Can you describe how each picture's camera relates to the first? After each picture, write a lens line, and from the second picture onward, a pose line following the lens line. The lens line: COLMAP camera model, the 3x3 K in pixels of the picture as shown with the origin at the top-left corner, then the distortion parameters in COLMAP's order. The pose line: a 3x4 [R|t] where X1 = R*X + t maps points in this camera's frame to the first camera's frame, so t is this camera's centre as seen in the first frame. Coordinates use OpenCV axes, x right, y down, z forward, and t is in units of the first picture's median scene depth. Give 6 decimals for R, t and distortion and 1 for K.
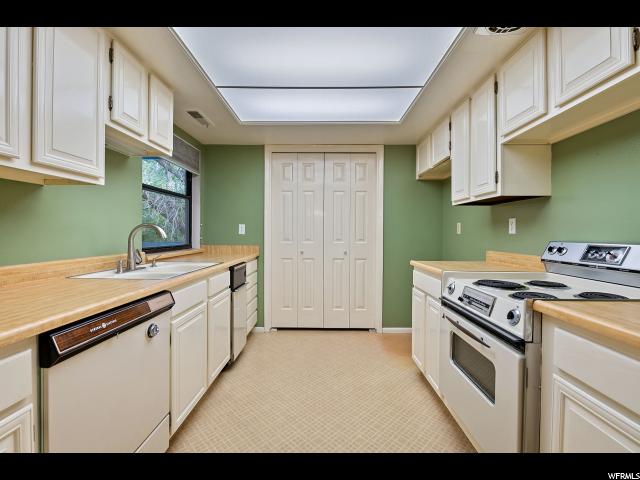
lens RADIAL K [[282.8, 0, 321.3], [0, 282.8, 236.2], [0, 0, 1]] dist [0.000502, -0.000347]
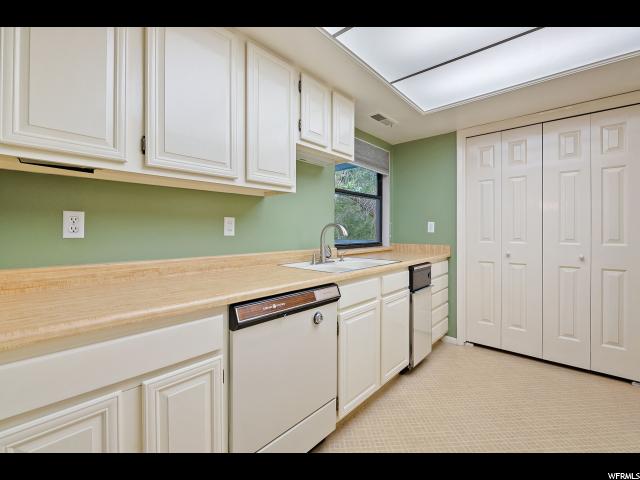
lens RADIAL K [[281.7, 0, 322.3], [0, 281.7, 231.5], [0, 0, 1]] dist [-0.001374, -0.000451]
pose [[0.756577, -0.004306, -0.653890, 0.094797], [-0.004043, 0.999928, -0.011263, 0.003071], [0.653892, 0.011165, 0.756506, 0.108871]]
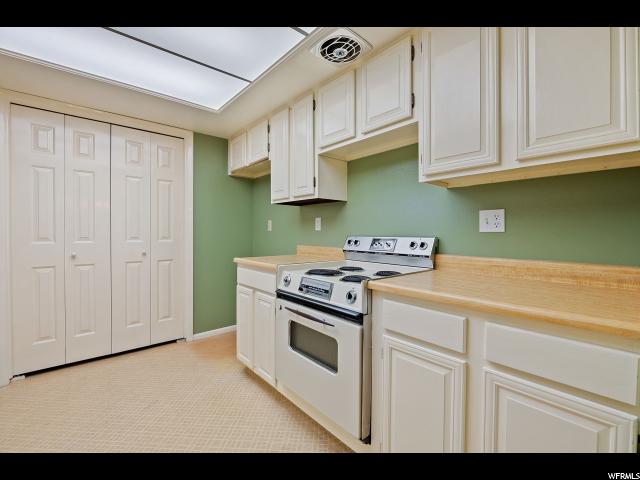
lens RADIAL K [[282.8, 0, 321.3], [0, 282.8, 236.2], [0, 0, 1]] dist [0.000502, -0.000347]
pose [[0.746532, -0.011684, 0.665247, -0.132054], [0.006312, 0.999925, 0.010479, 0.004234], [-0.665320, -0.003623, 0.746550, 0.095280]]
